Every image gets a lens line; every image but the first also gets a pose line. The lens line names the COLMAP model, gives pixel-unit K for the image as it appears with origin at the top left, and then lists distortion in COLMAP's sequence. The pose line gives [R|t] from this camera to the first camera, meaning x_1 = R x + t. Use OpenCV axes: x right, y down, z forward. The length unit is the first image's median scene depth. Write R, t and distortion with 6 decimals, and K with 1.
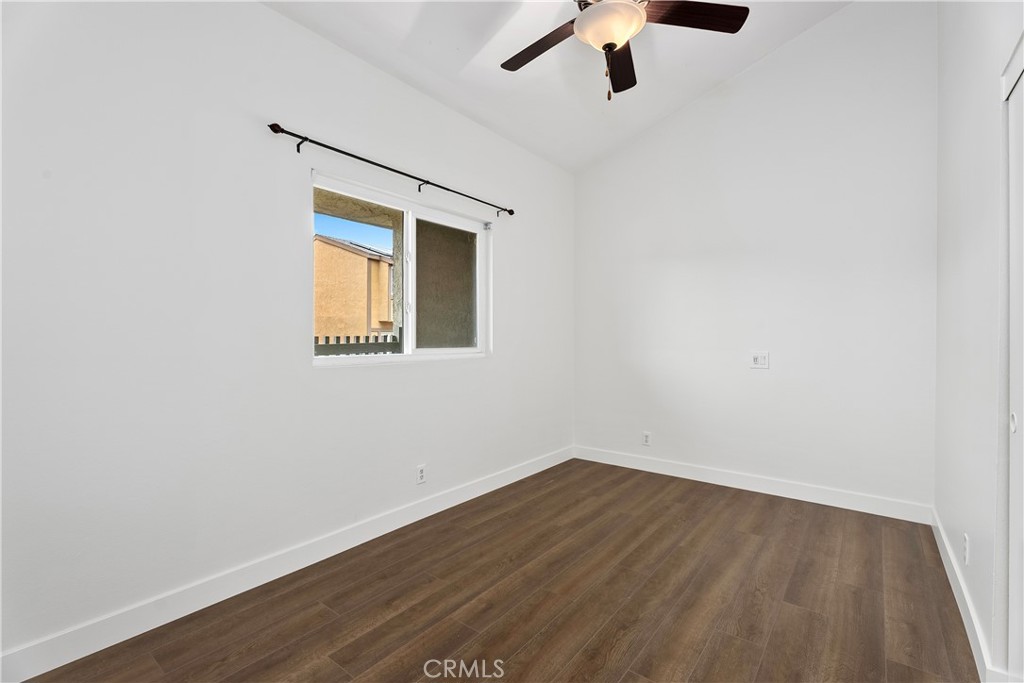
lens RADIAL K [[457.0, 0, 521.7], [0, 457.0, 338.3], [0, 0, 1]] dist [-0.000677, 0.000049]
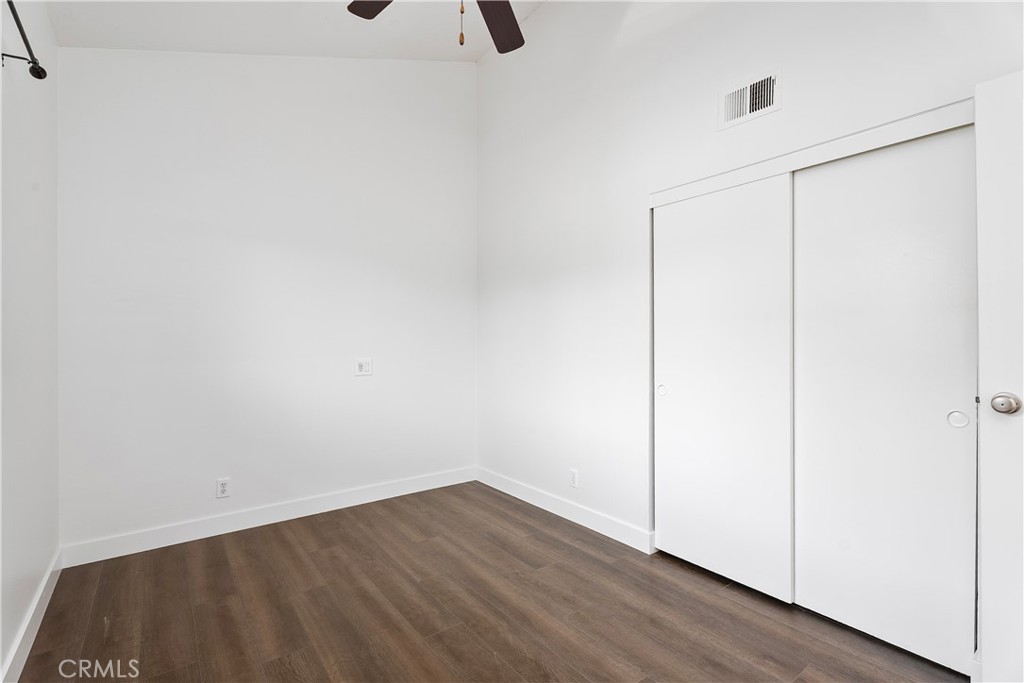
lens RADIAL K [[457.0, 0, 516.7], [0, 457.0, 342.4], [0, 0, 1]] dist [-0.000677, 0.000049]
pose [[0.265030, -0.000570, 0.964240, -0.419556], [0.005152, 0.999986, -0.000825, -0.003619], [-0.964226, 0.005186, 0.265030, 0.544201]]
